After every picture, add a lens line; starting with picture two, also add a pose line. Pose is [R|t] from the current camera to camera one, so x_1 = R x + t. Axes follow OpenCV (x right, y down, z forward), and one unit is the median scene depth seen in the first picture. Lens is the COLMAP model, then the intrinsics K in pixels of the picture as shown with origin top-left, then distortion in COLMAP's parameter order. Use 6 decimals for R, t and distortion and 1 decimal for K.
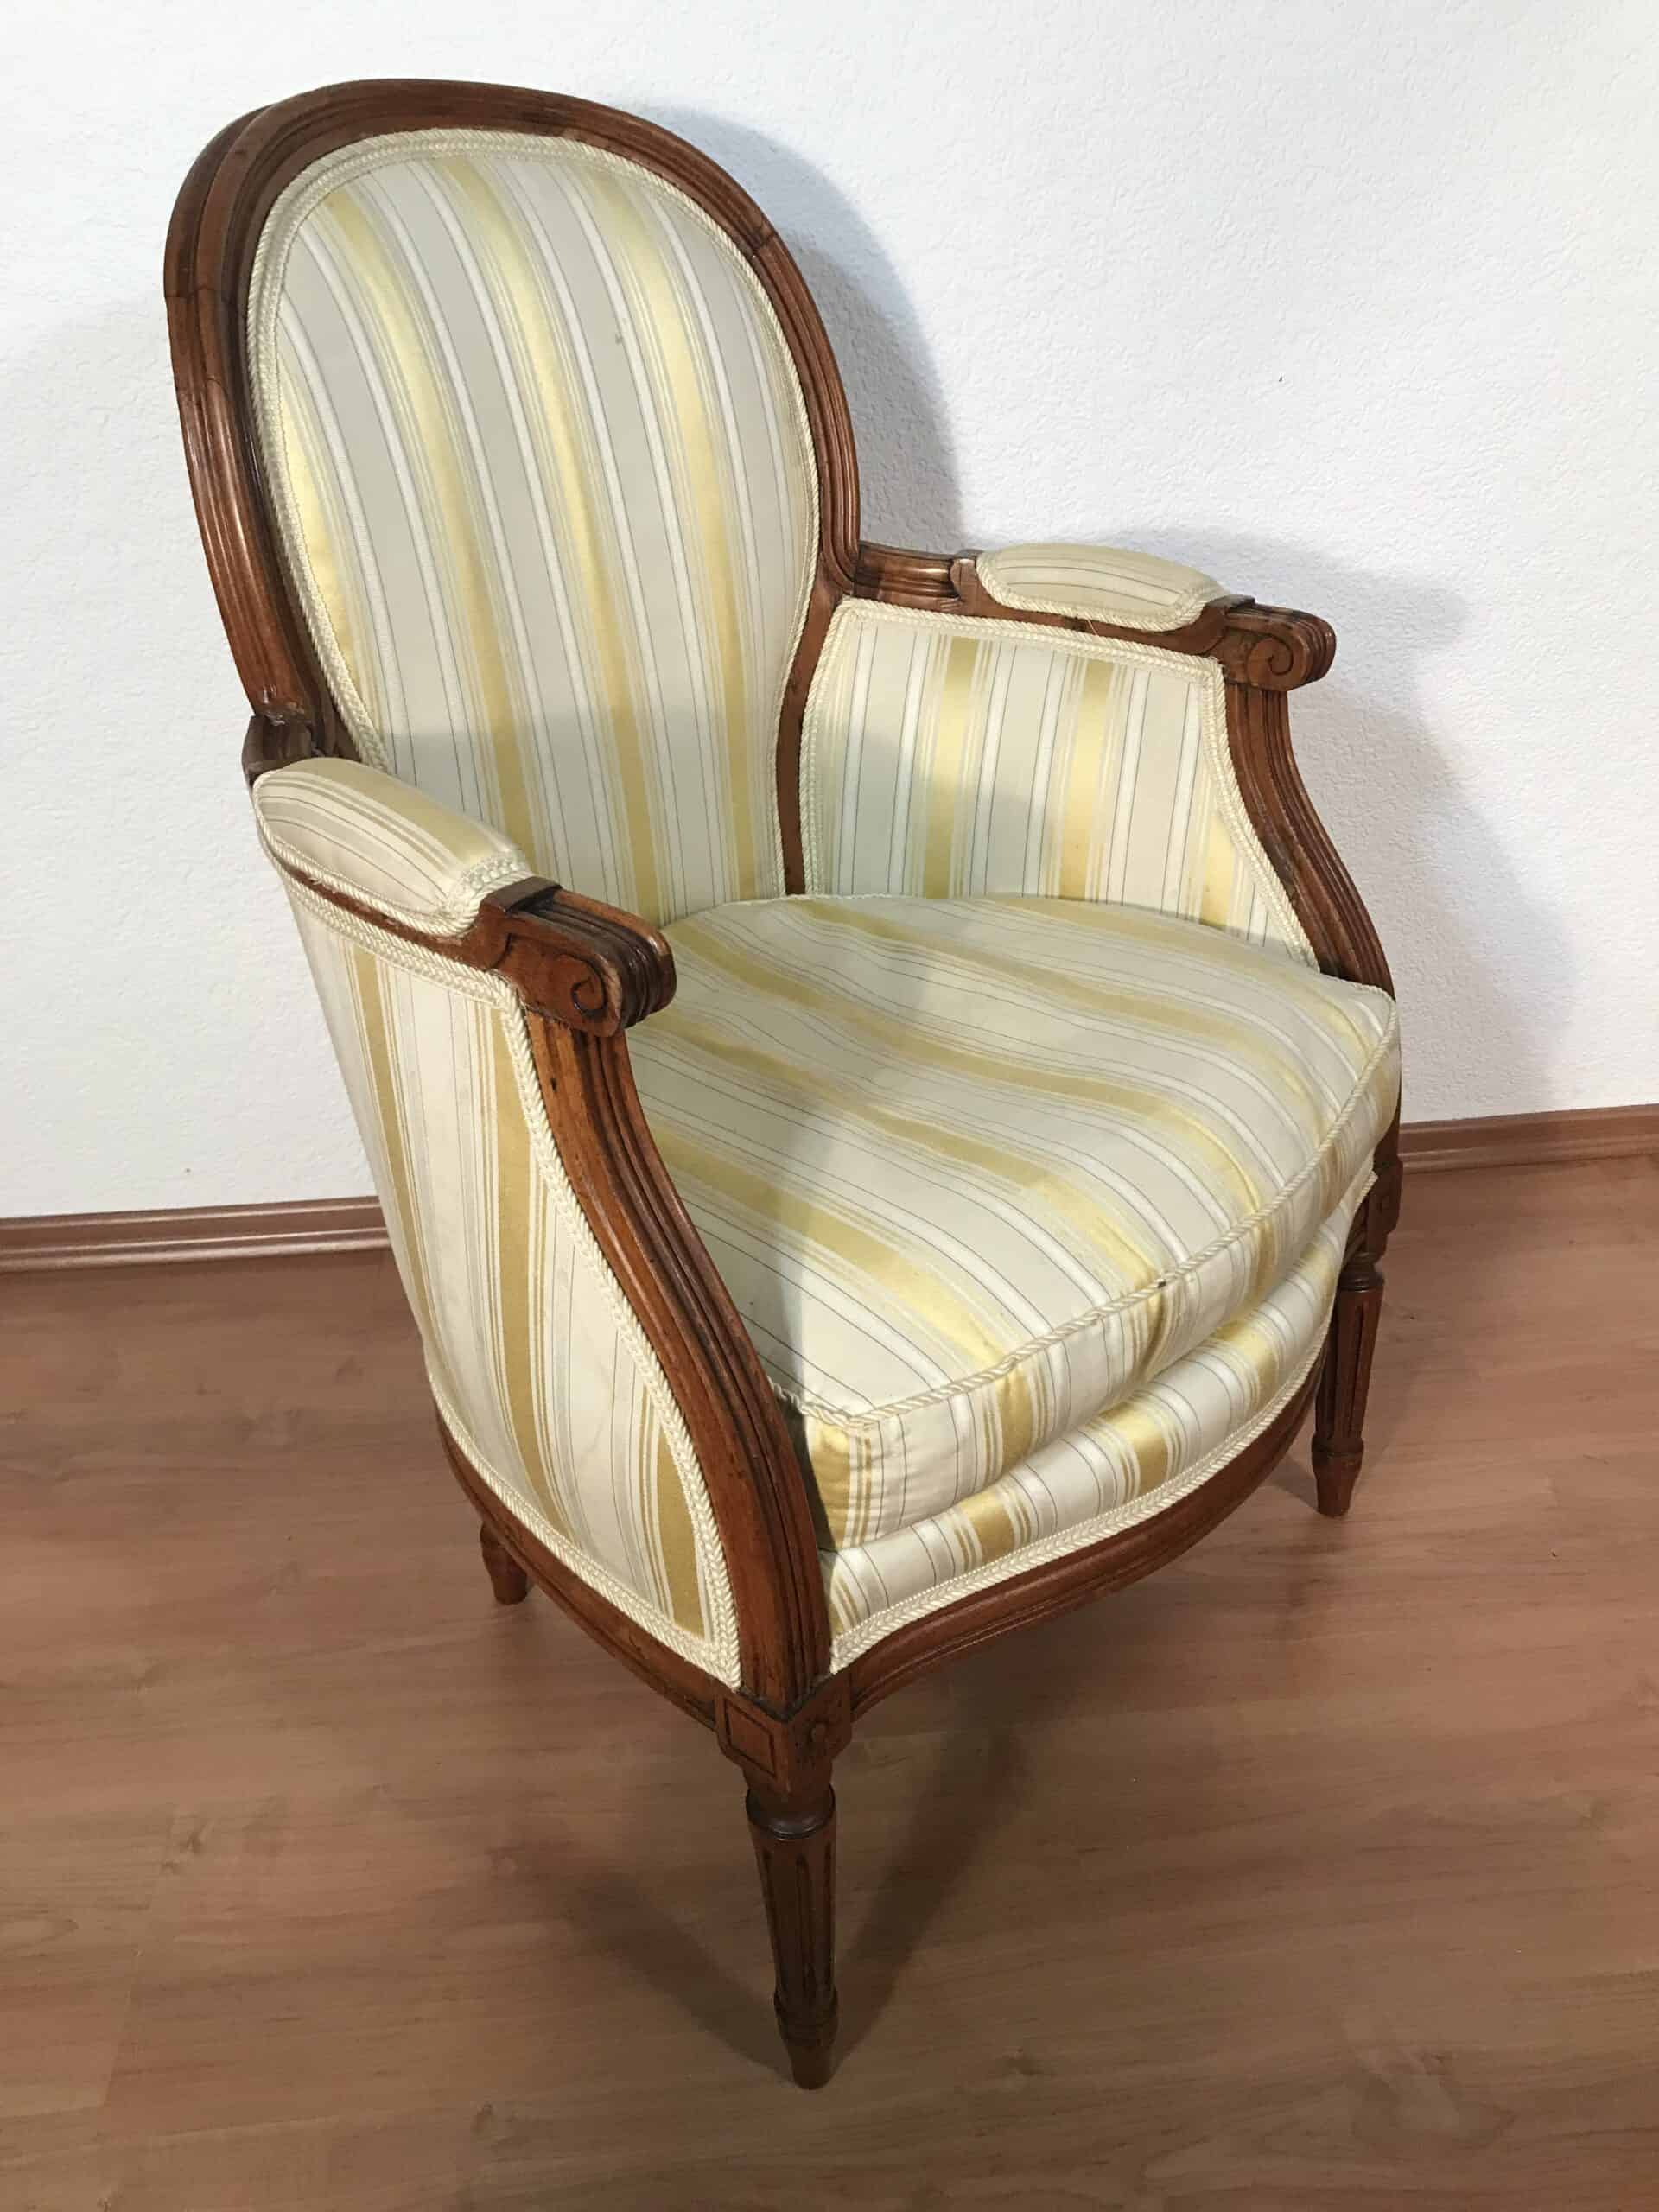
lens RADIAL K [[1829.7, 0, 829.5], [0, 1829.7, 1106.0], [0, 0, 1]] dist [0.043865, -0.125972]
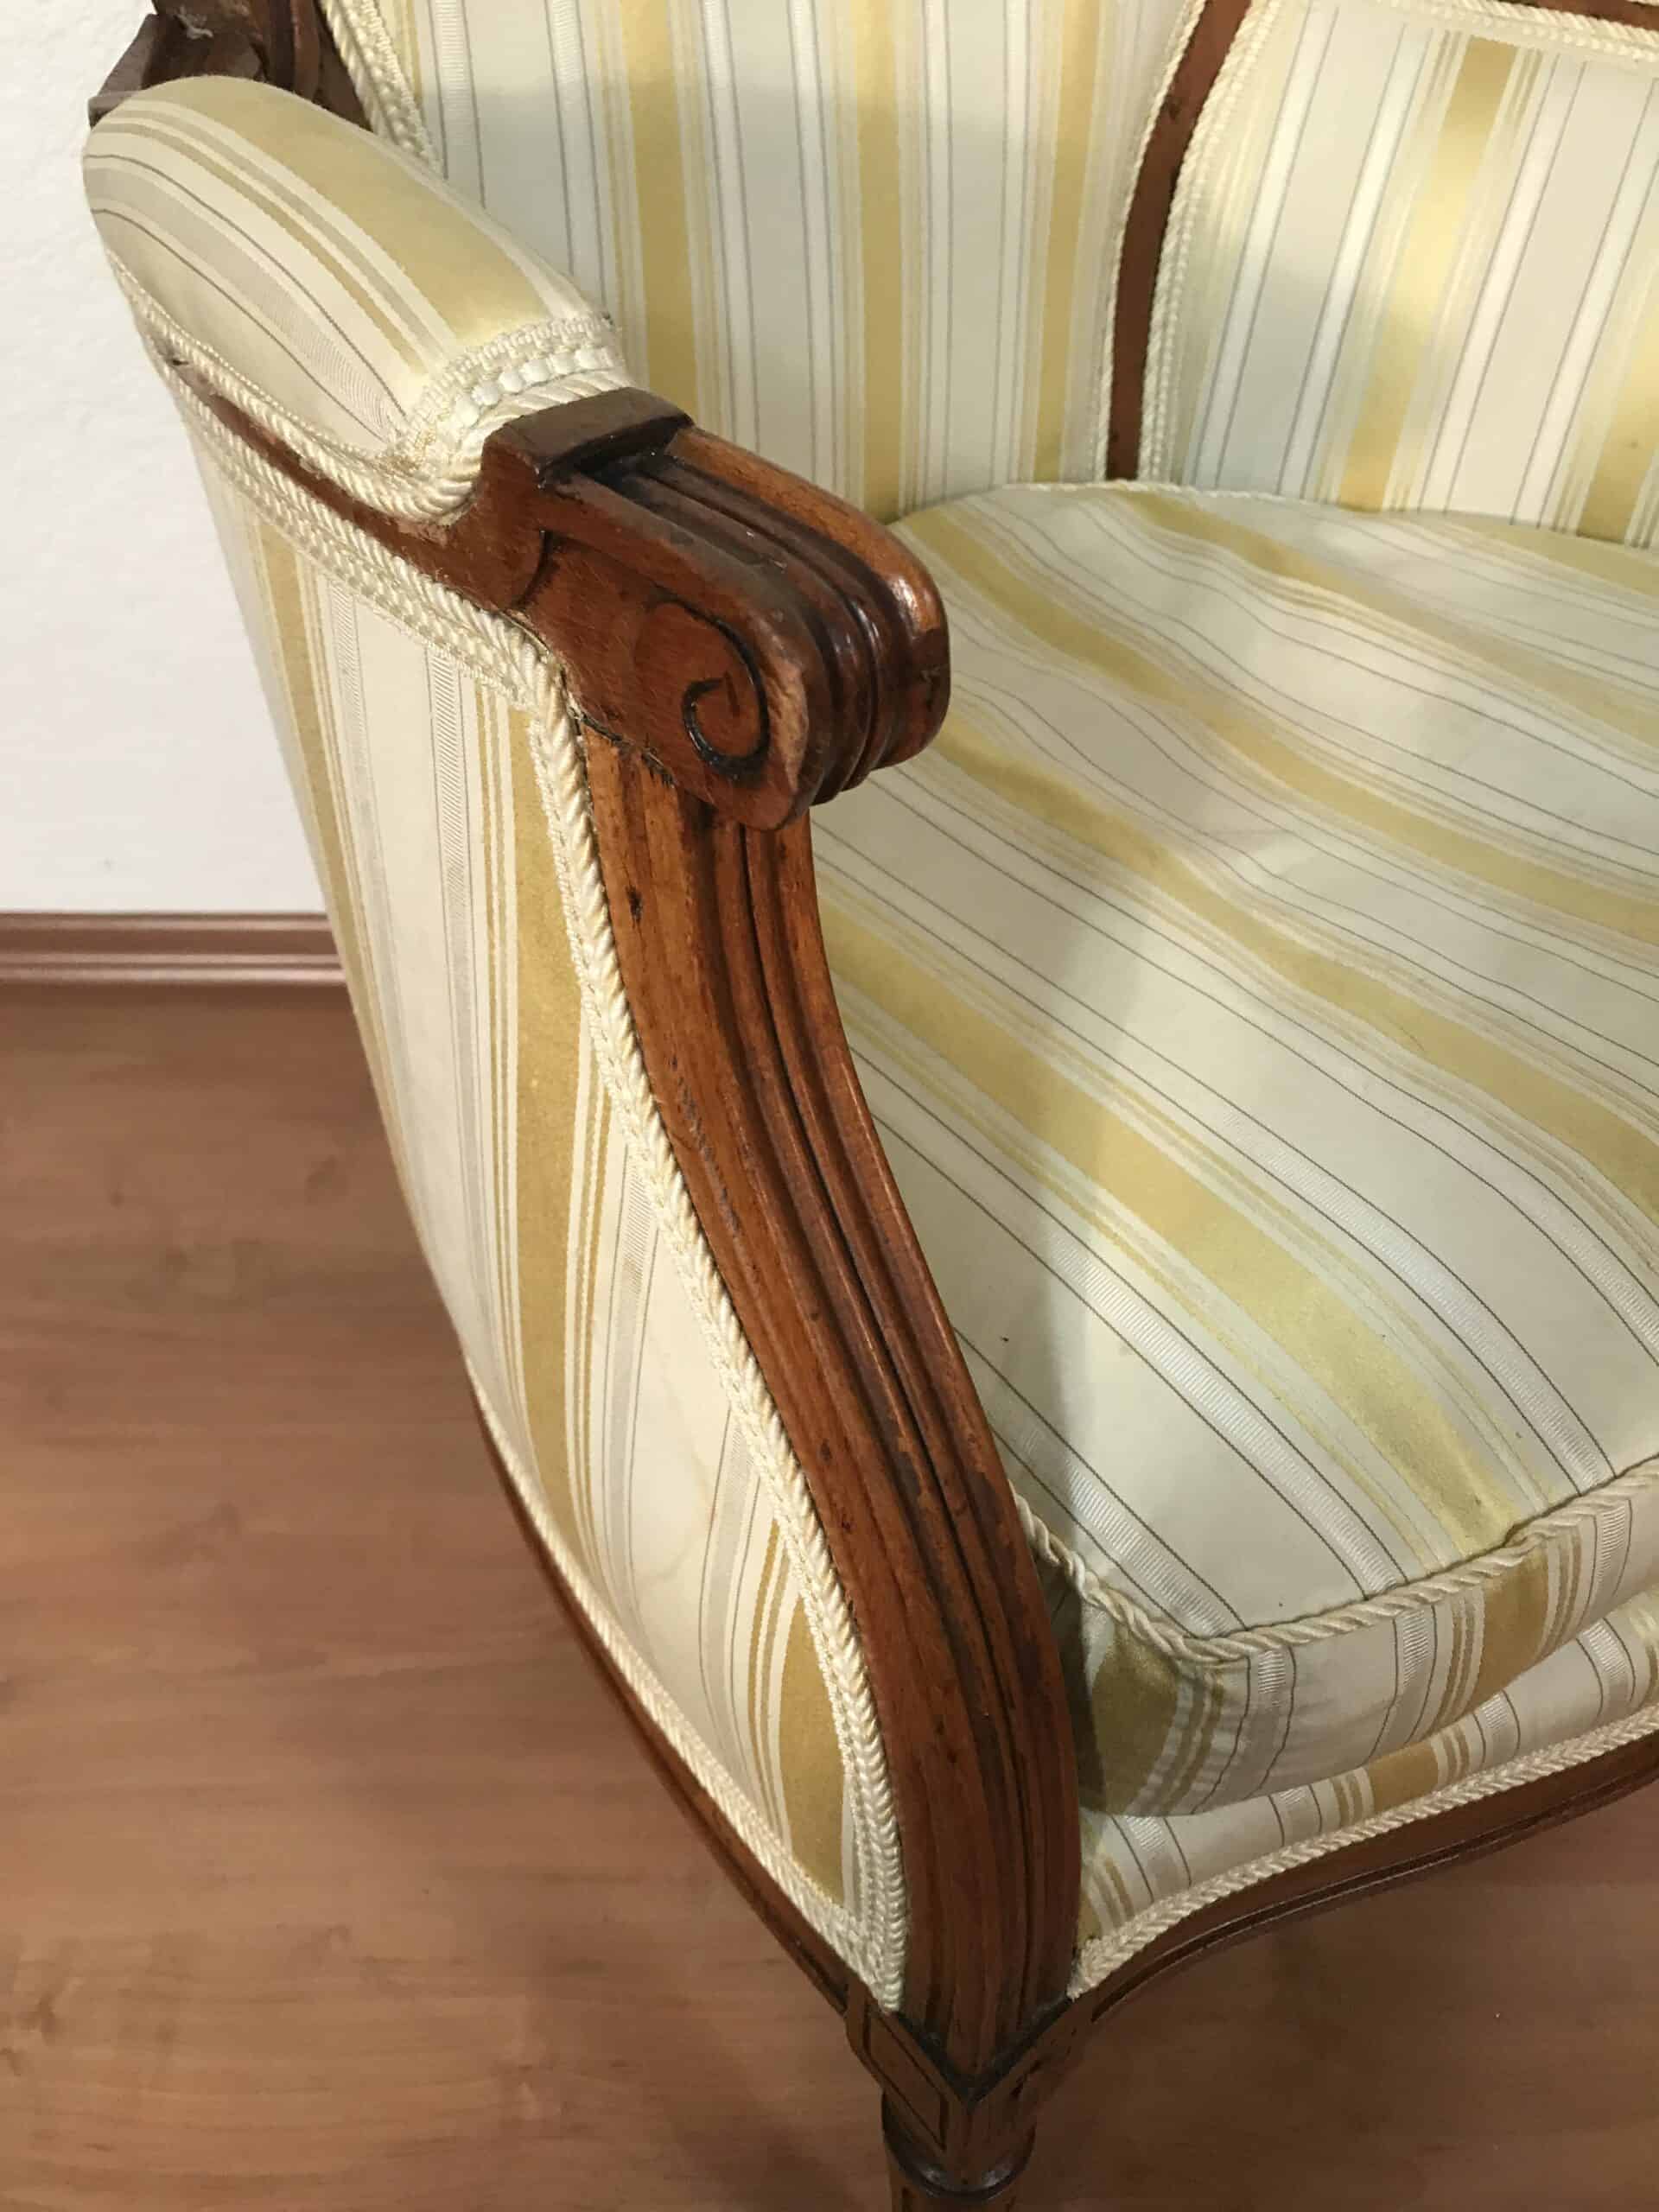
lens RADIAL K [[1829.7, 0, 829.5], [0, 1829.7, 1106.0], [0, 0, 1]] dist [0.043865, -0.125972]
pose [[0.988538, 0.127364, -0.081067, -0.061809], [-0.106282, 0.968430, 0.225493, -0.065494], [0.107227, -0.214292, 0.970866, 0.557064]]
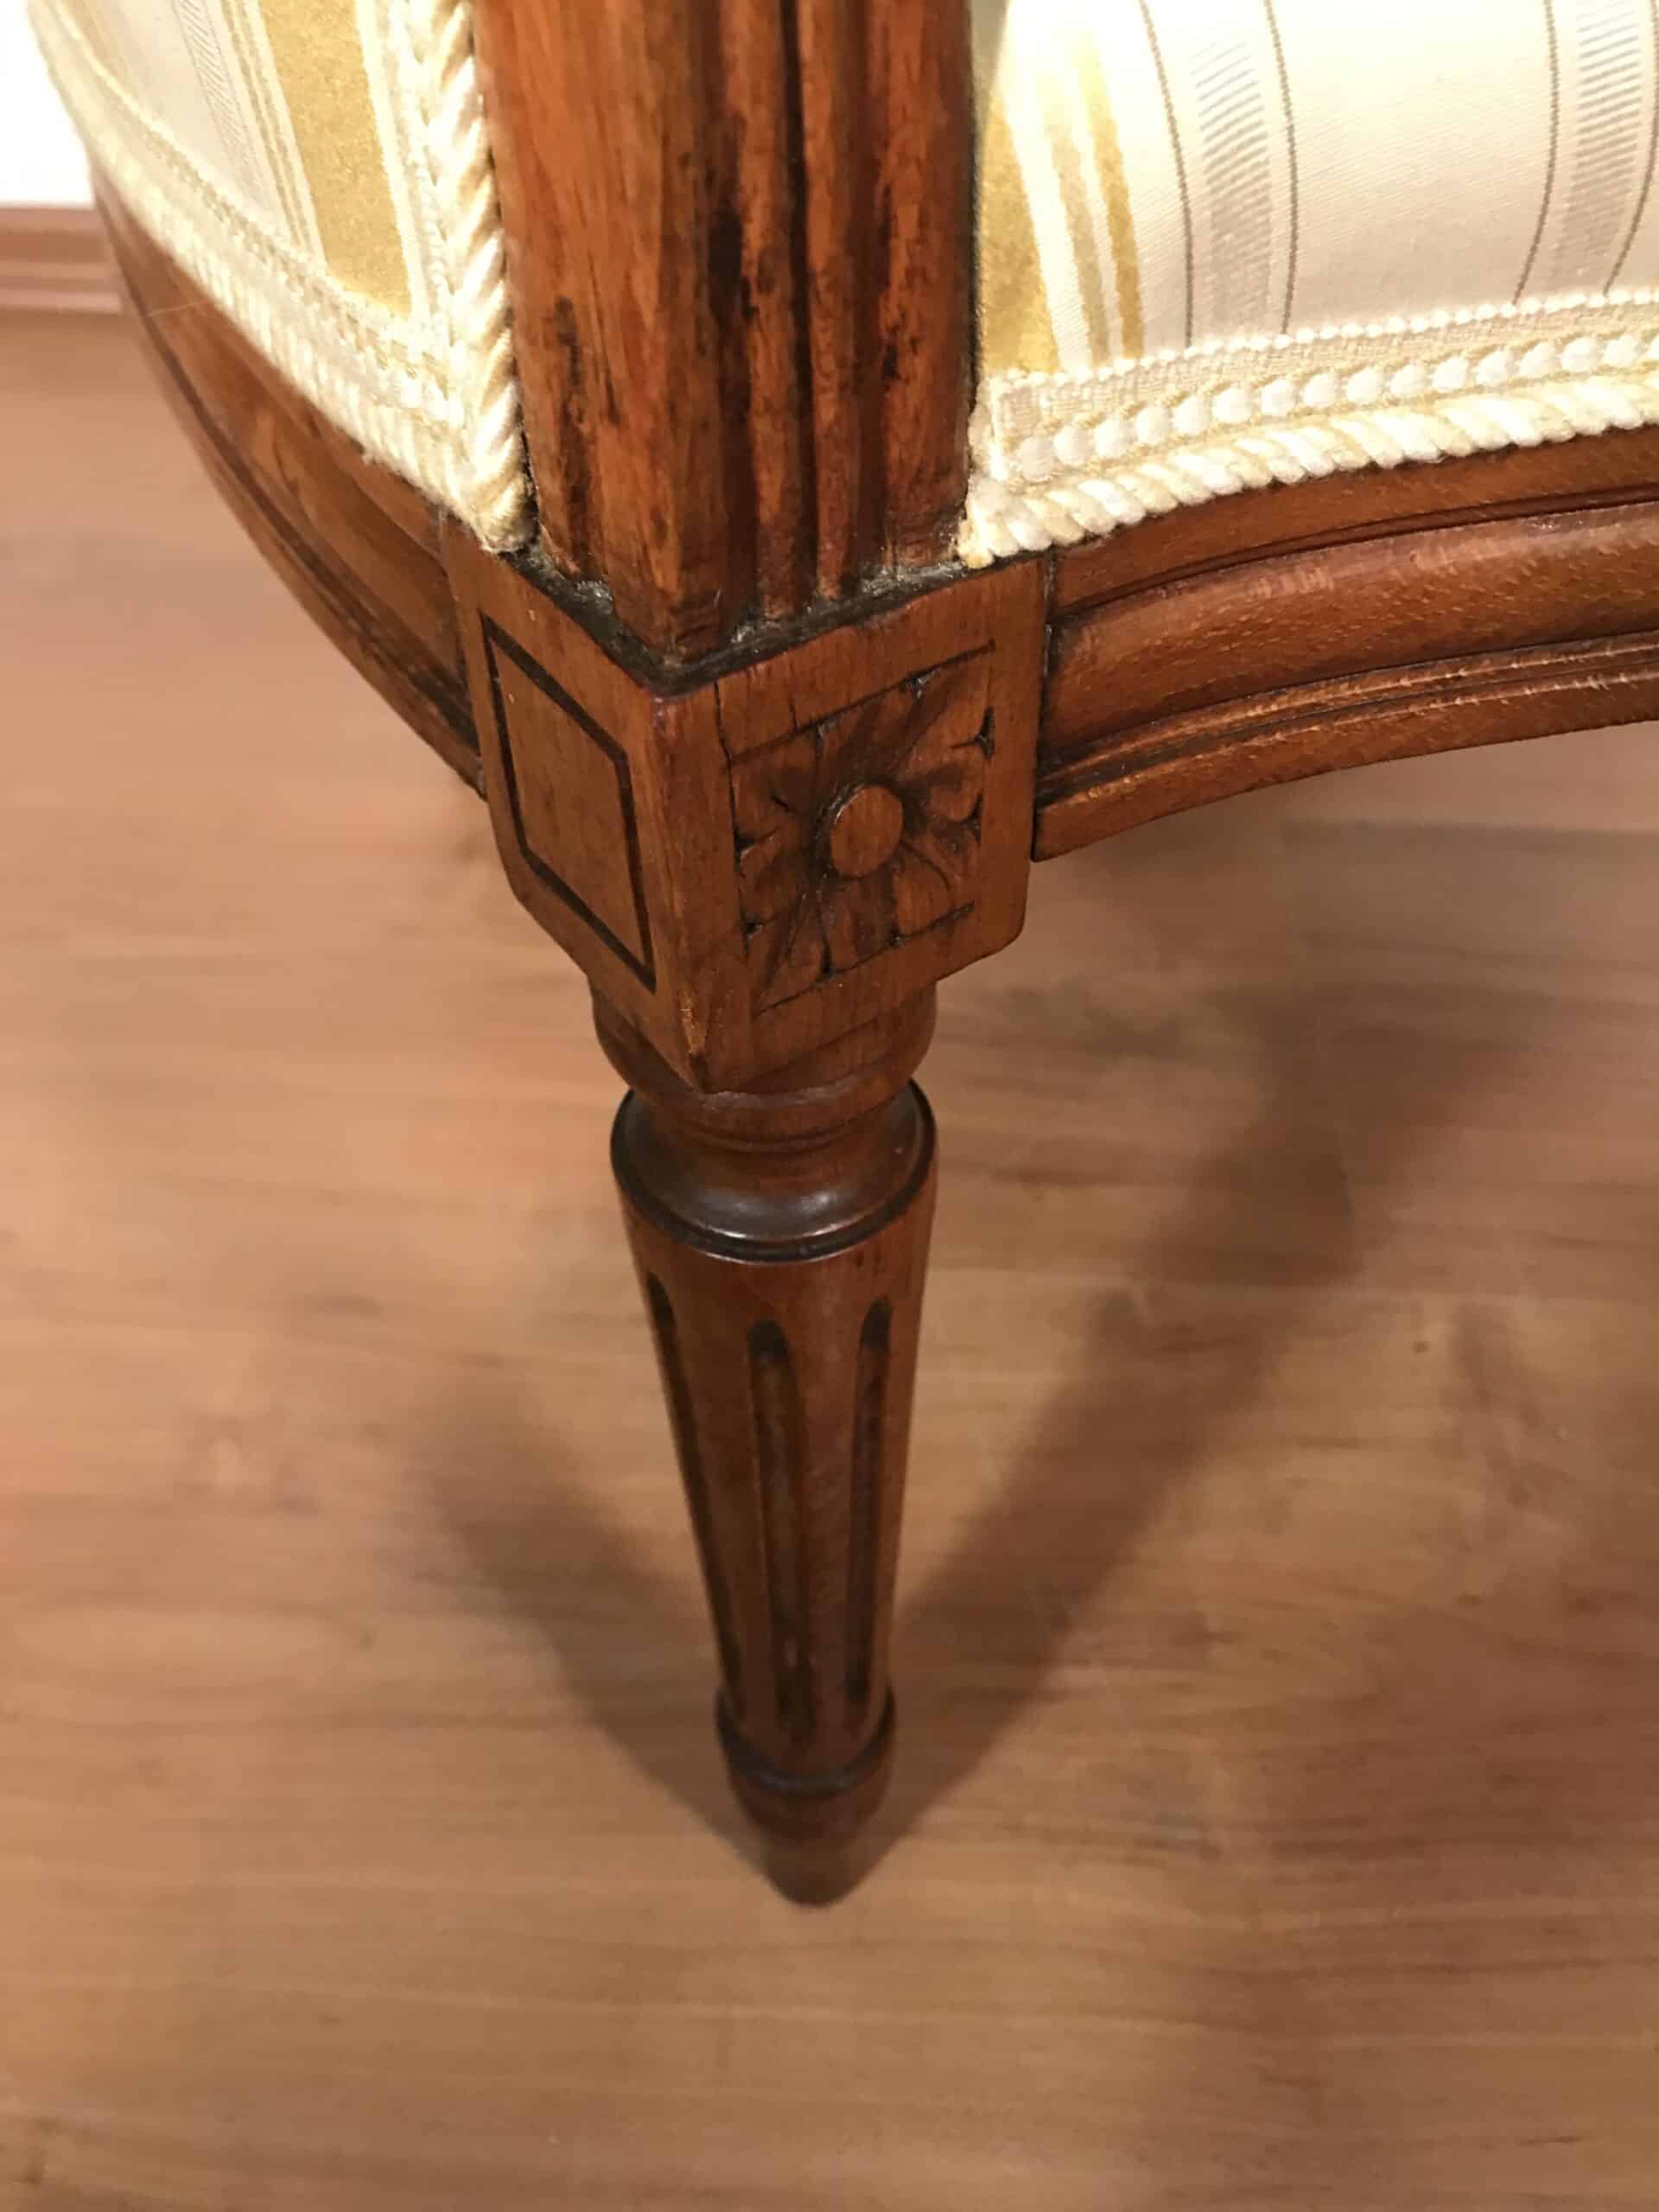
lens RADIAL K [[1829.7, 0, 829.5], [0, 1829.7, 1106.0], [0, 0, 1]] dist [0.043865, -0.125972]
pose [[0.970965, 0.178103, -0.159704, 0.033680], [-0.128498, 0.951421, 0.279796, 0.333074], [0.201778, -0.251151, 0.946683, 0.832925]]
